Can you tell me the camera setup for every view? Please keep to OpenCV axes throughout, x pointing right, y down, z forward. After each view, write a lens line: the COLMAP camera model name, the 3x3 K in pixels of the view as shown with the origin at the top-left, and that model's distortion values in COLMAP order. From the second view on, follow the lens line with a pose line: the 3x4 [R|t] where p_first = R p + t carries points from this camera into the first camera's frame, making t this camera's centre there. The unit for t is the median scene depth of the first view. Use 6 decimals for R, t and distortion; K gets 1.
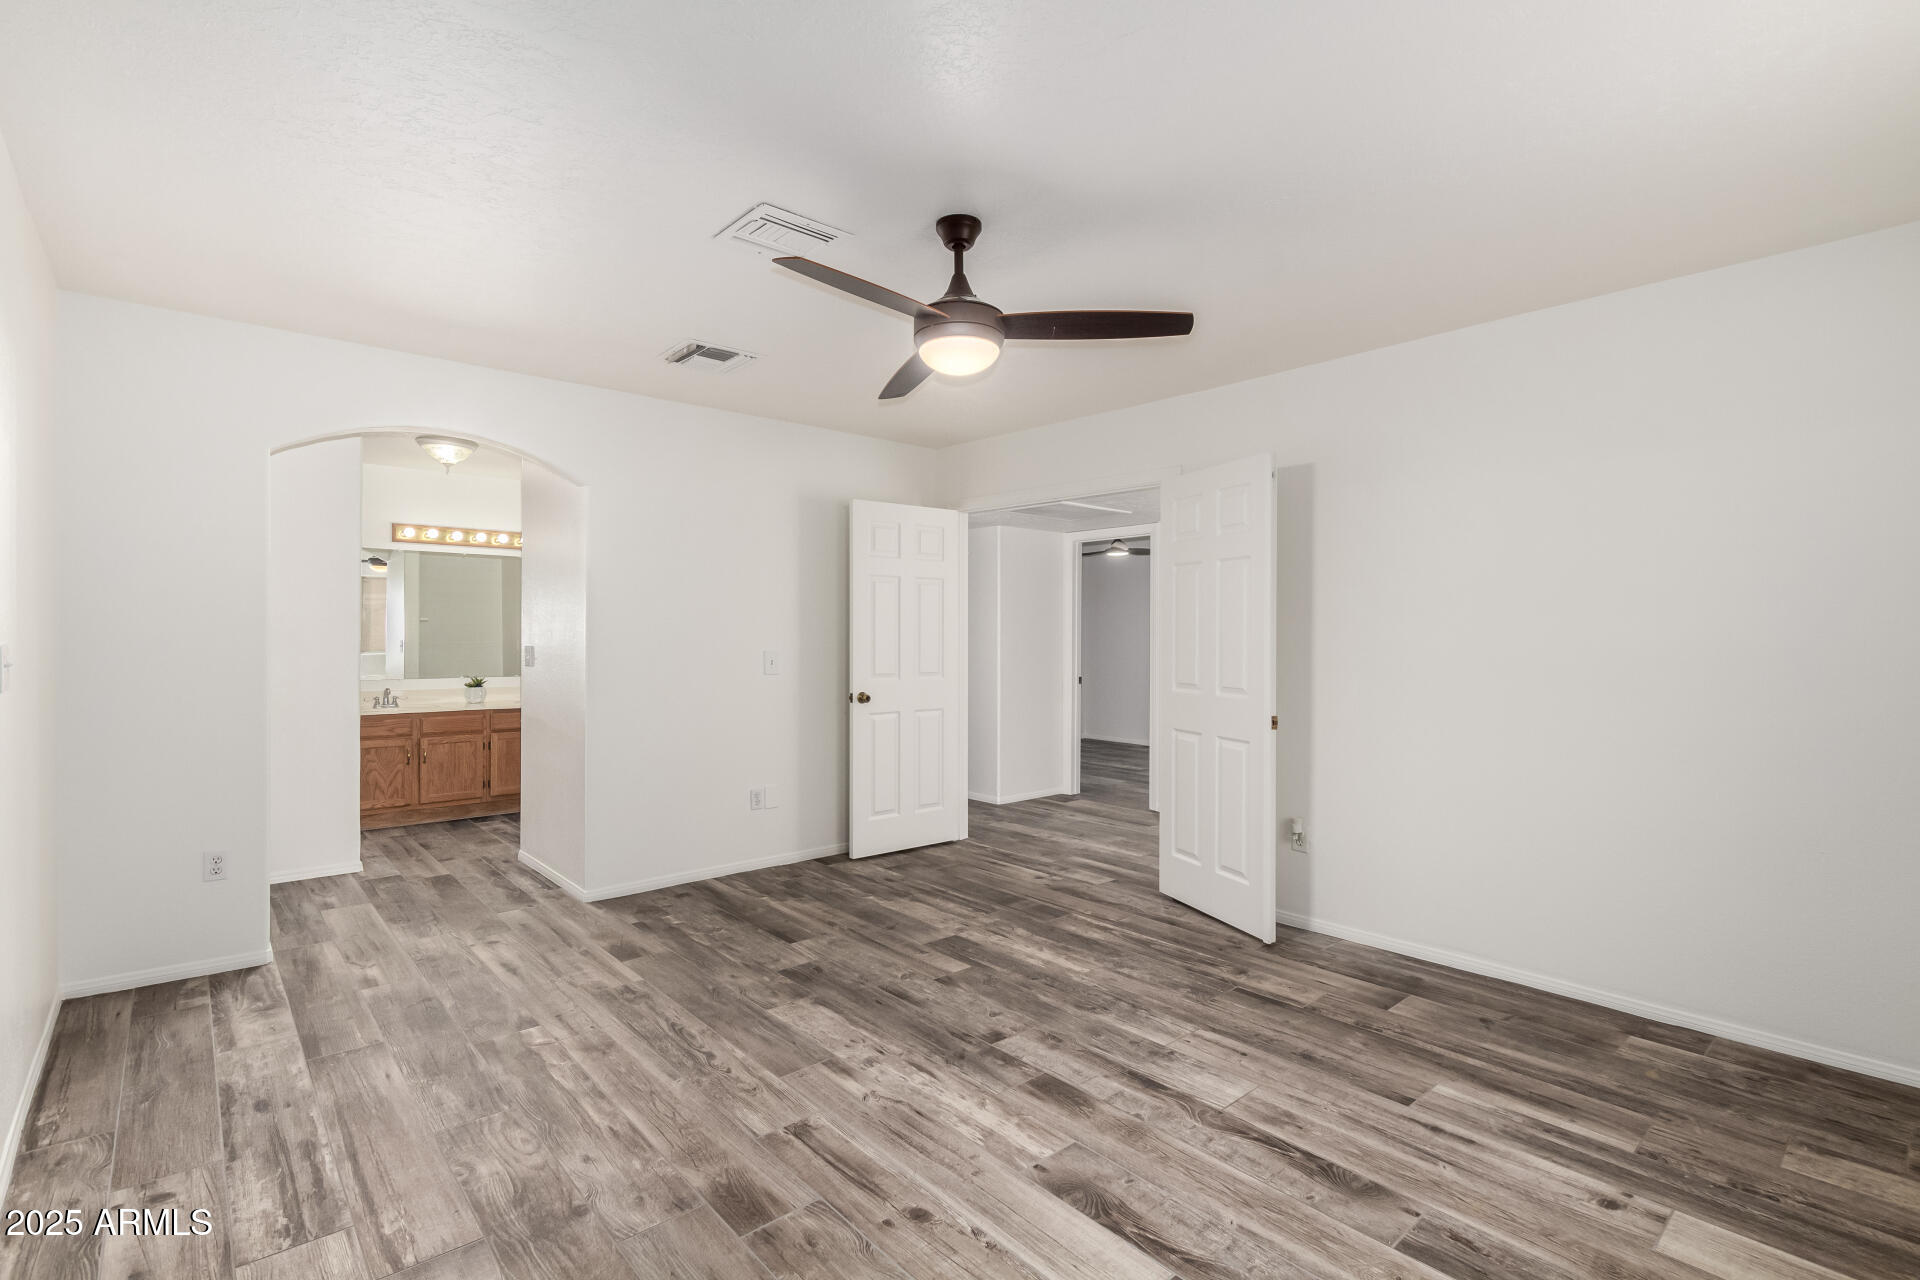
lens RADIAL K [[878.0, 0, 953.9], [0, 878.0, 636.8], [0, 0, 1]] dist [0.010030, -0.007229]
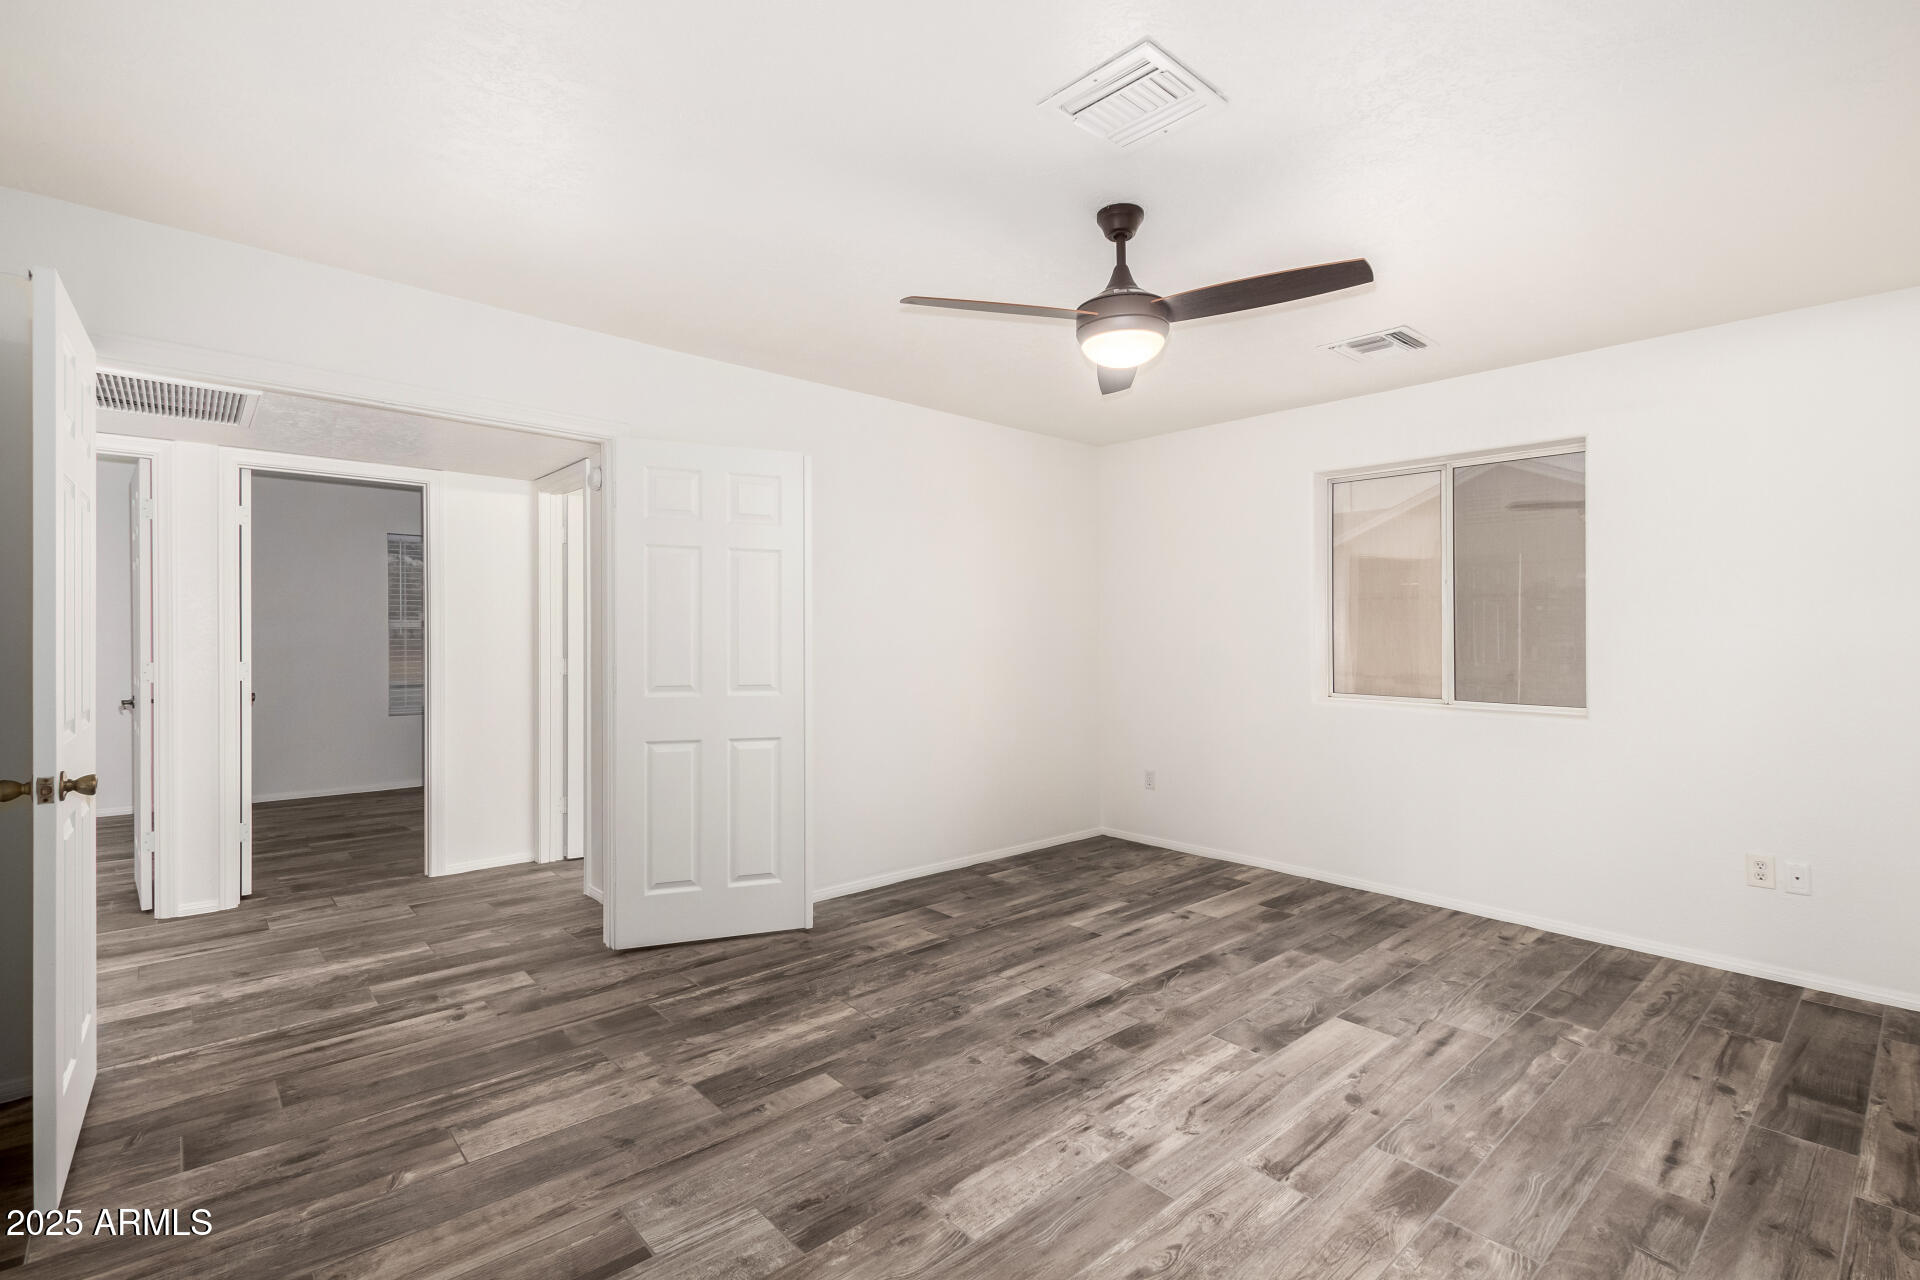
lens RADIAL K [[878.0, 0, 953.9], [0, 878.0, 636.8], [0, 0, 1]] dist [0.010030, -0.007229]
pose [[-0.004566, -0.005460, 0.999975, -0.908190], [-0.004356, 0.999976, 0.005440, -0.002161], [-0.999980, -0.004331, -0.004589, 1.116429]]
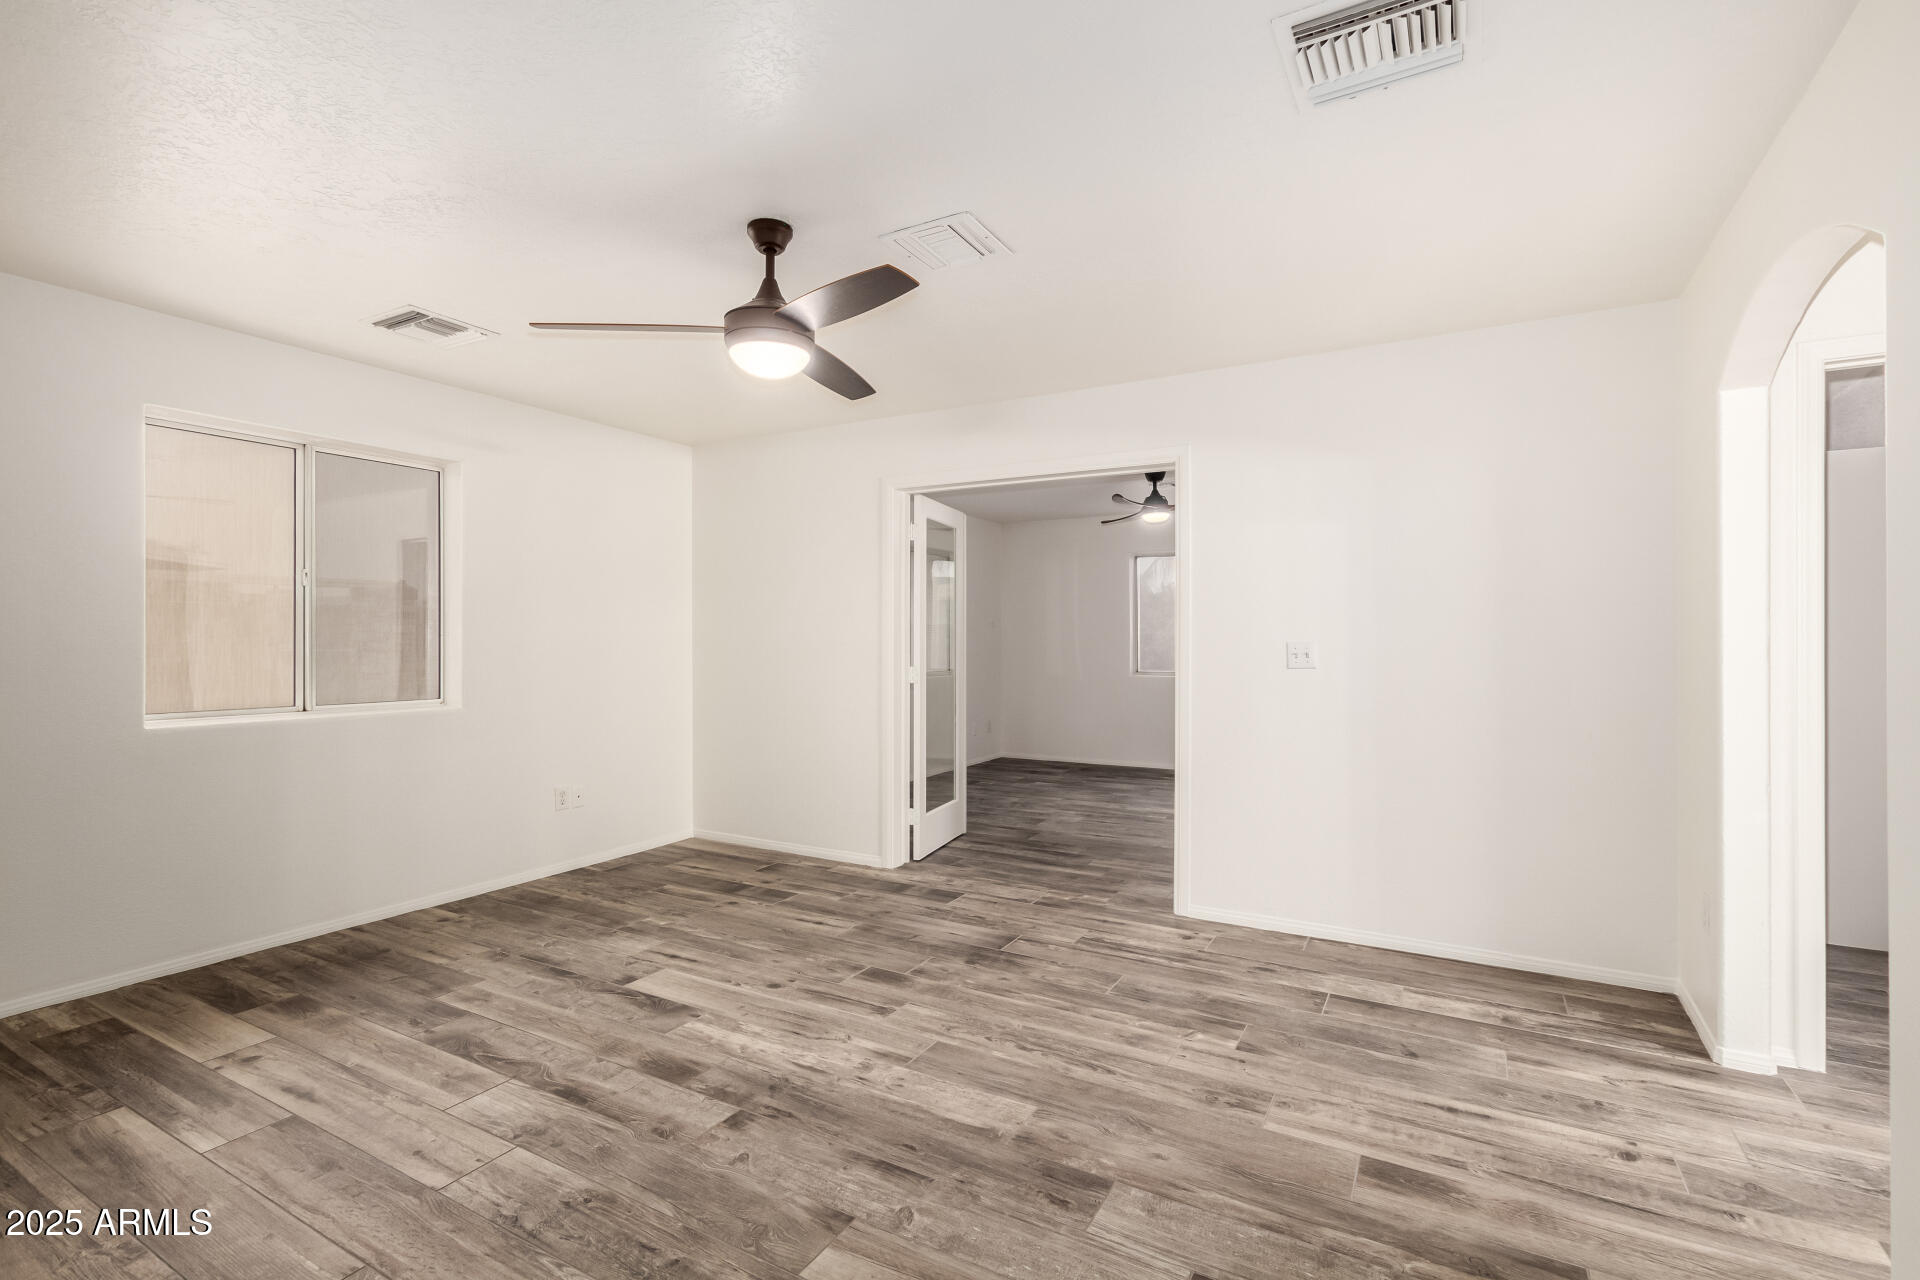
lens RADIAL K [[878.0, 0, 953.9], [0, 878.0, 636.8], [0, 0, 1]] dist [0.010030, -0.007229]
pose [[-0.945644, -0.004935, -0.325165, 0.128527], [-0.004410, 0.999988, -0.002349, 0.004094], [0.325173, -0.000788, -0.945654, 1.889306]]
